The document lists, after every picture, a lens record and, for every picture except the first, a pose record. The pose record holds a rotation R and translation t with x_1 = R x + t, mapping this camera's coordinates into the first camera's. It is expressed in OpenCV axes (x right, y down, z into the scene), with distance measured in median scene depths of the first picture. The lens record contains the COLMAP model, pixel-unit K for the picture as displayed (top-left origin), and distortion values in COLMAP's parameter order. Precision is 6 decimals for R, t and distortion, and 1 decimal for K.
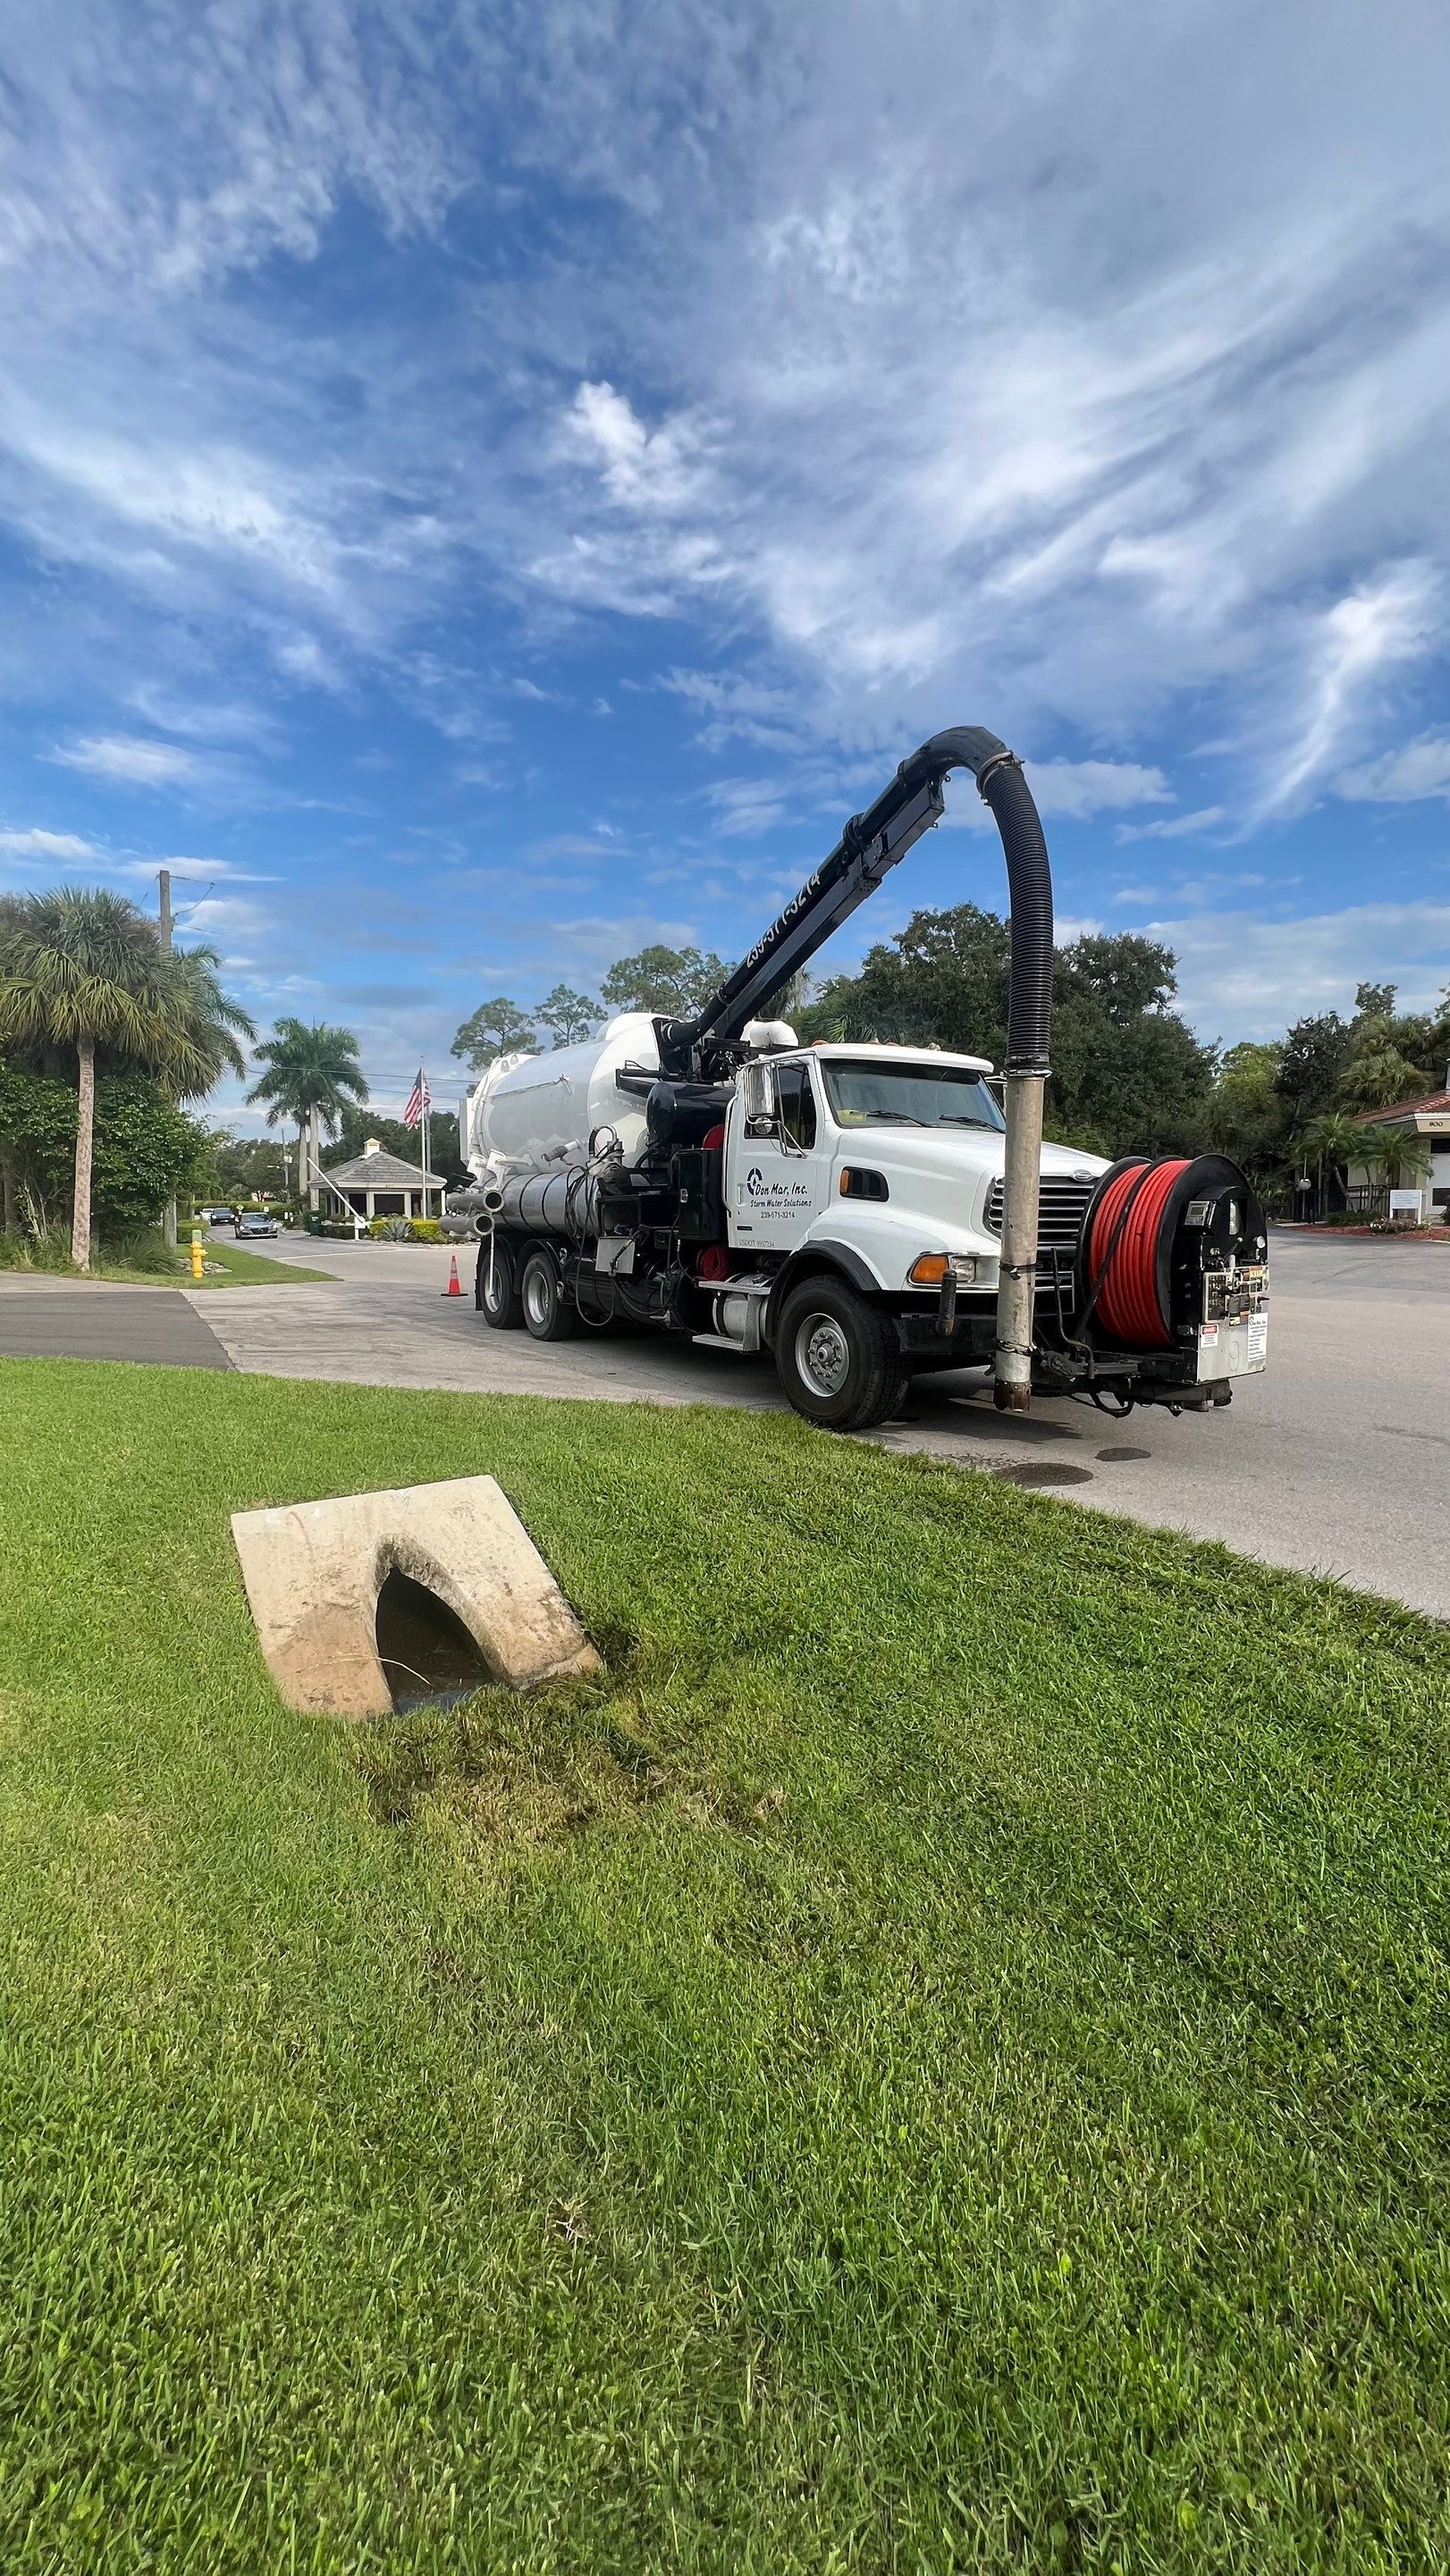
lens RADIAL K [[1028.9, 0, 725.0], [0, 1028.9, 1288.0], [0, 0, 1]] dist [-0.000739, -0.000316]
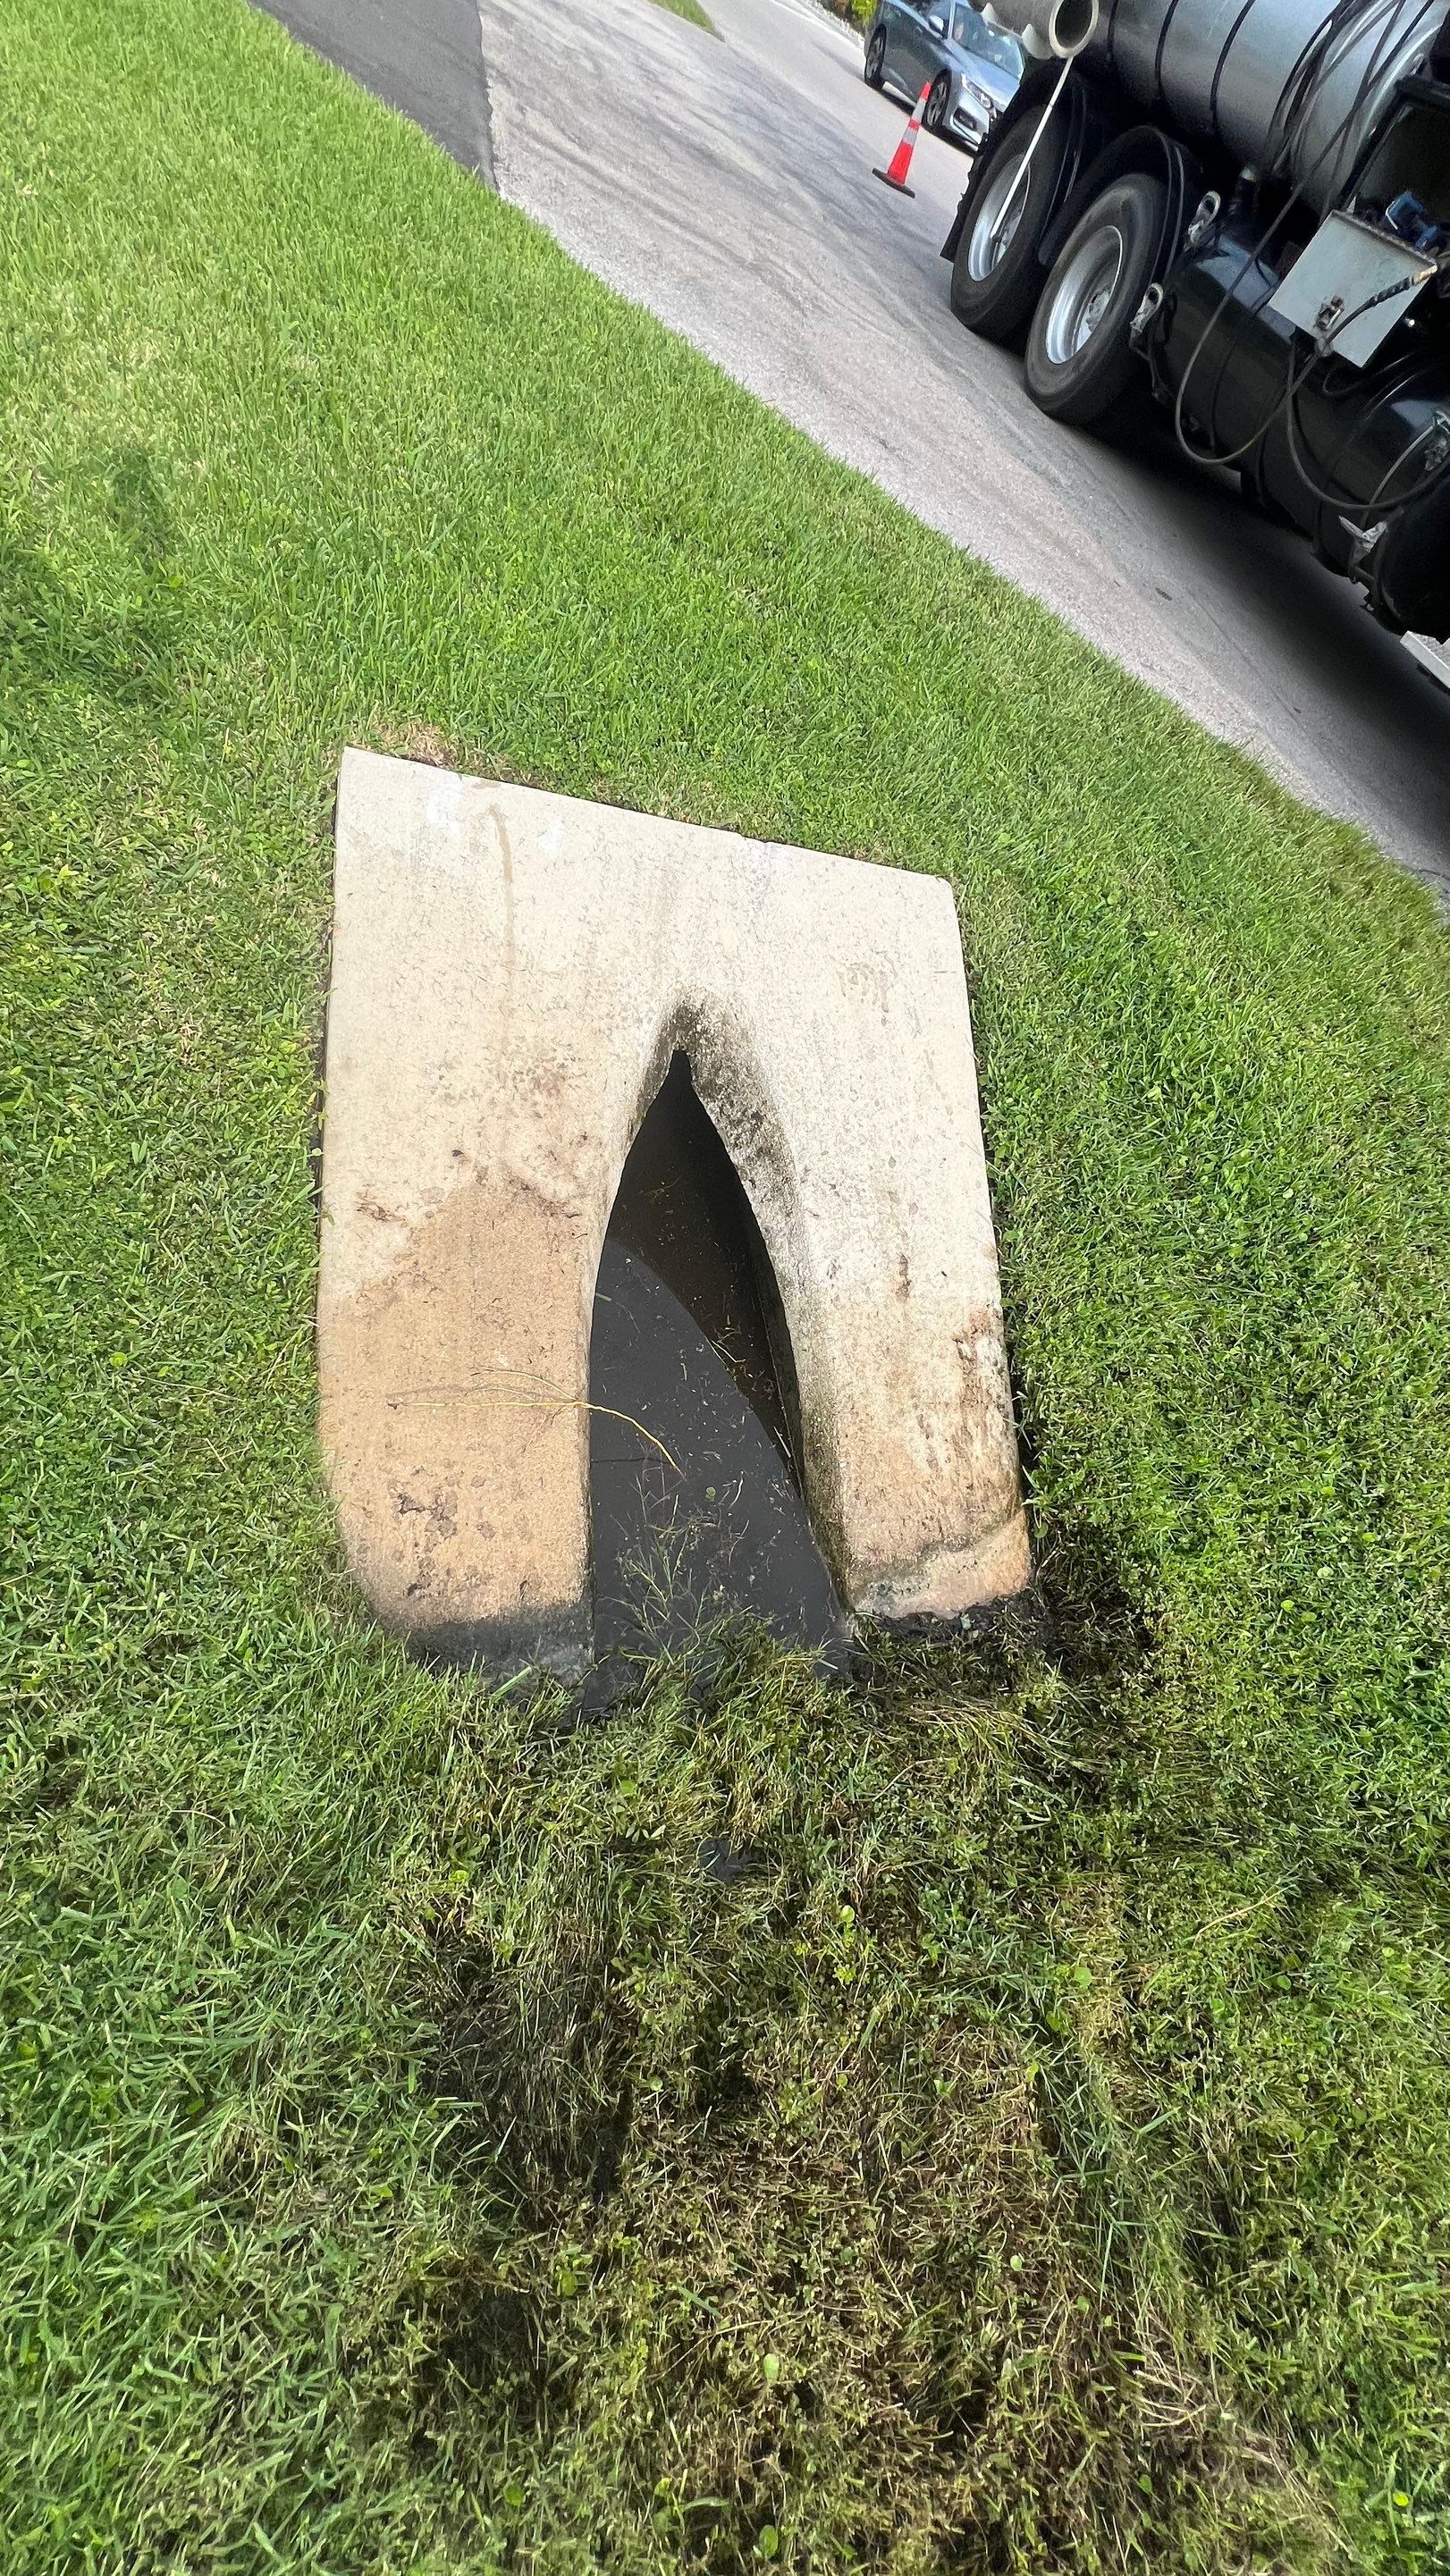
lens RADIAL K [[1028.9, 0, 725.0], [0, 1028.9, 1288.0], [0, 0, 1]] dist [-0.000739, -0.000316]
pose [[0.874299, 0.482179, 0.055711, -0.143276], [-0.376183, 0.600586, 0.705537, 0.012227], [0.306736, -0.637808, 0.706480, 0.326897]]
